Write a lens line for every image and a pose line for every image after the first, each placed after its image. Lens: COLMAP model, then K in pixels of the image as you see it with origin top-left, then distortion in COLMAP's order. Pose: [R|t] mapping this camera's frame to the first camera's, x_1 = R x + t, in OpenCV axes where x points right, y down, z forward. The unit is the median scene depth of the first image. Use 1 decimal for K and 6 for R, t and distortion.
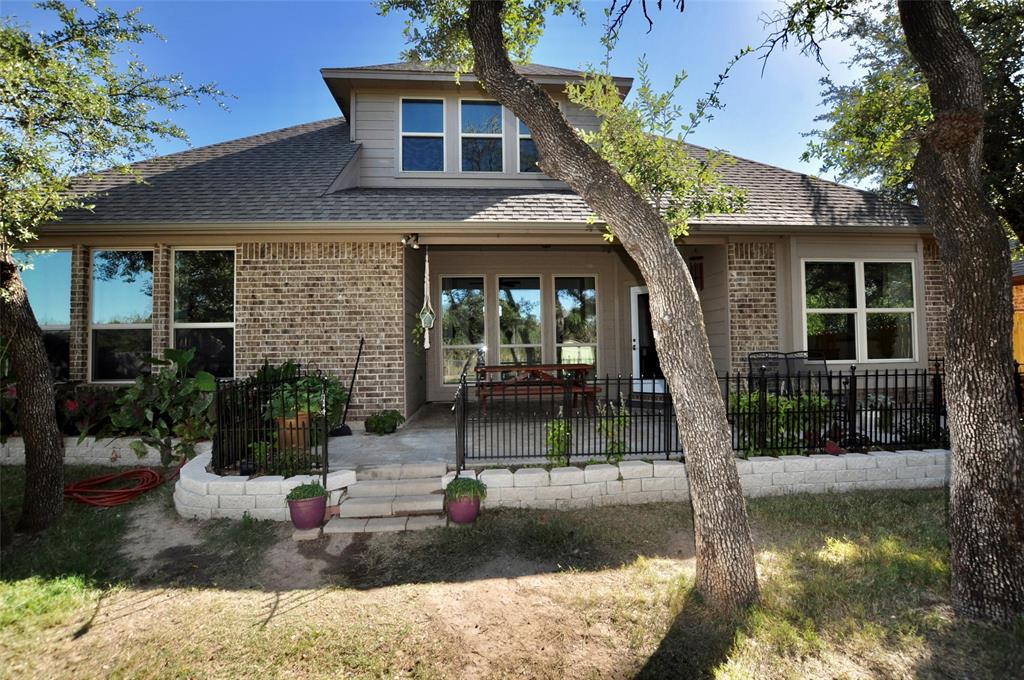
lens RADIAL K [[452.1, 0, 516.8], [0, 452.1, 337.9], [0, 0, 1]] dist [-0.029951, 0.000802]
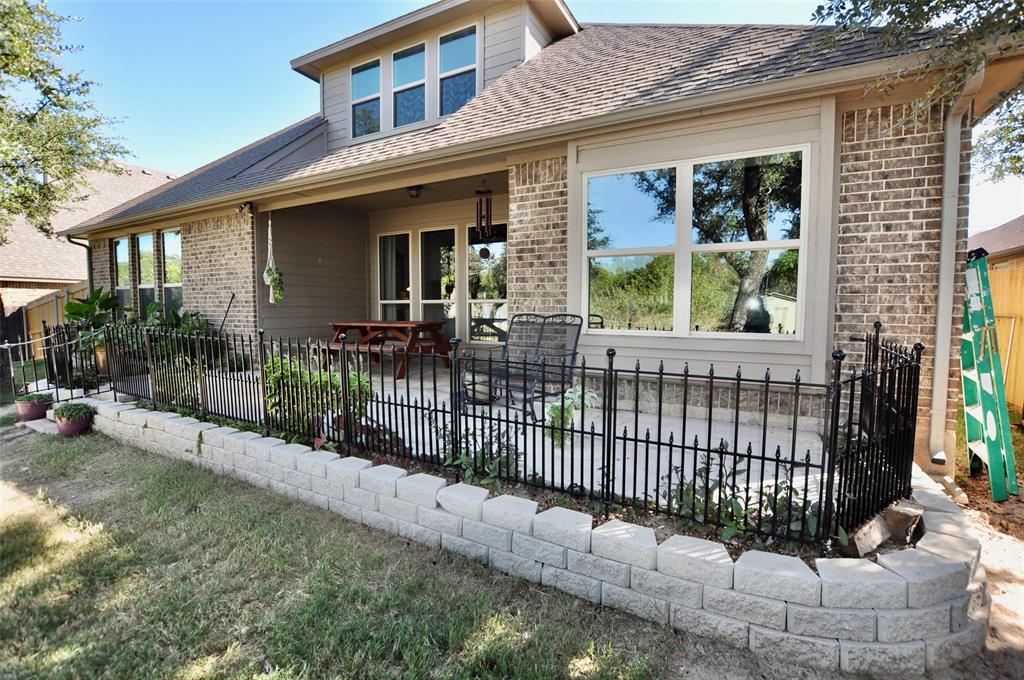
lens RADIAL K [[452.1, 0, 516.8], [0, 452.1, 337.9], [0, 0, 1]] dist [-0.029951, 0.000802]
pose [[0.842988, 0.054215, -0.535194, 0.900134], [-0.001555, 0.995150, 0.098360, -0.001668], [0.537931, -0.082084, 0.838983, 0.357664]]
